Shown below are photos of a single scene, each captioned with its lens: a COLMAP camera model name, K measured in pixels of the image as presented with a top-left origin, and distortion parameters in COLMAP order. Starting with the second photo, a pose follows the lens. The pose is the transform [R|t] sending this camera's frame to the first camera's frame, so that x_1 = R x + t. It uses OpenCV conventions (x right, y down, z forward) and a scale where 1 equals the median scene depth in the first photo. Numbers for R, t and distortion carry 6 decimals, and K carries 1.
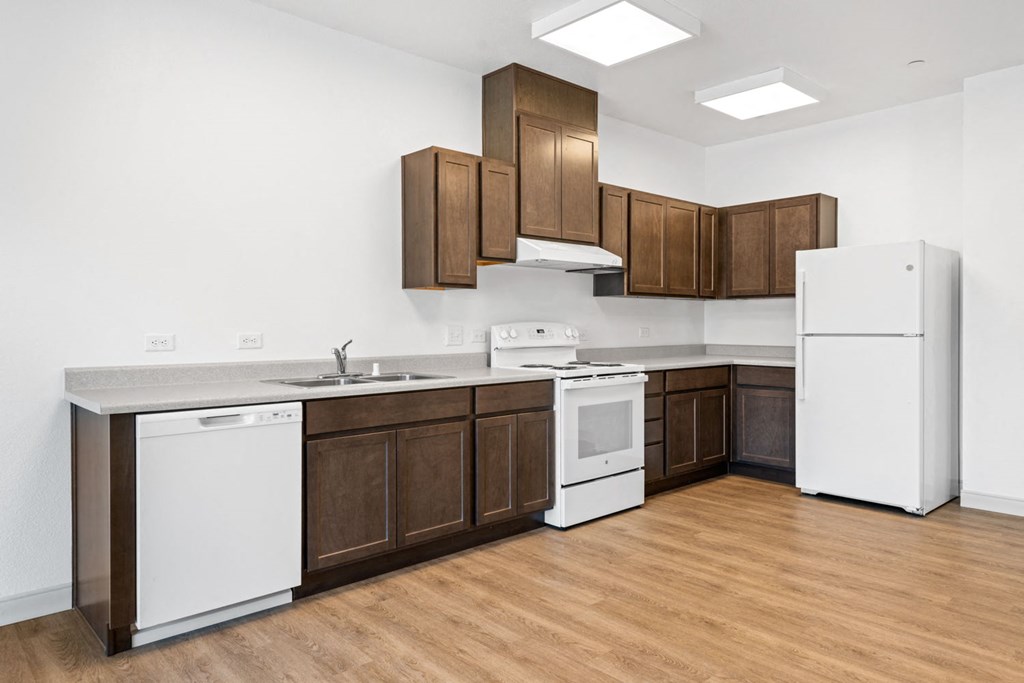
lens RADIAL K [[665.8, 0, 505.3], [0, 665.8, 330.8], [0, 0, 1]] dist [0.042397, 0.000567]
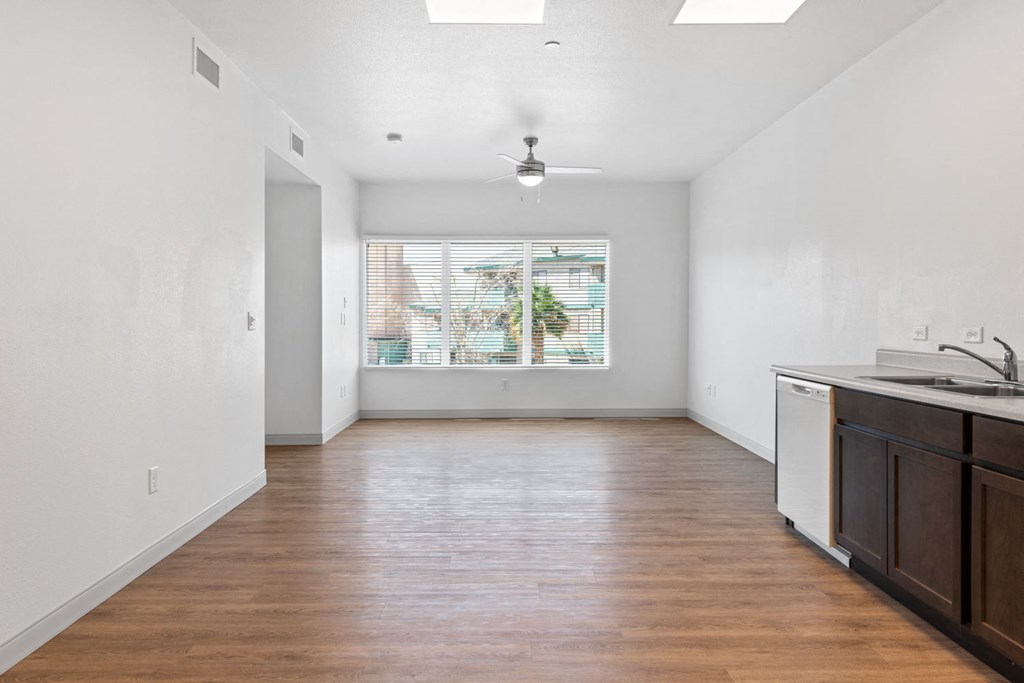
lens RADIAL K [[689.2, 0, 514.2], [0, 689.2, 326.0], [0, 0, 1]] dist [0.010660, -0.015113]
pose [[-0.659685, 0.007760, -0.751502, 2.001219], [-0.004899, 0.999881, 0.014625, -0.021507], [0.751526, 0.013329, -0.659569, 2.964593]]
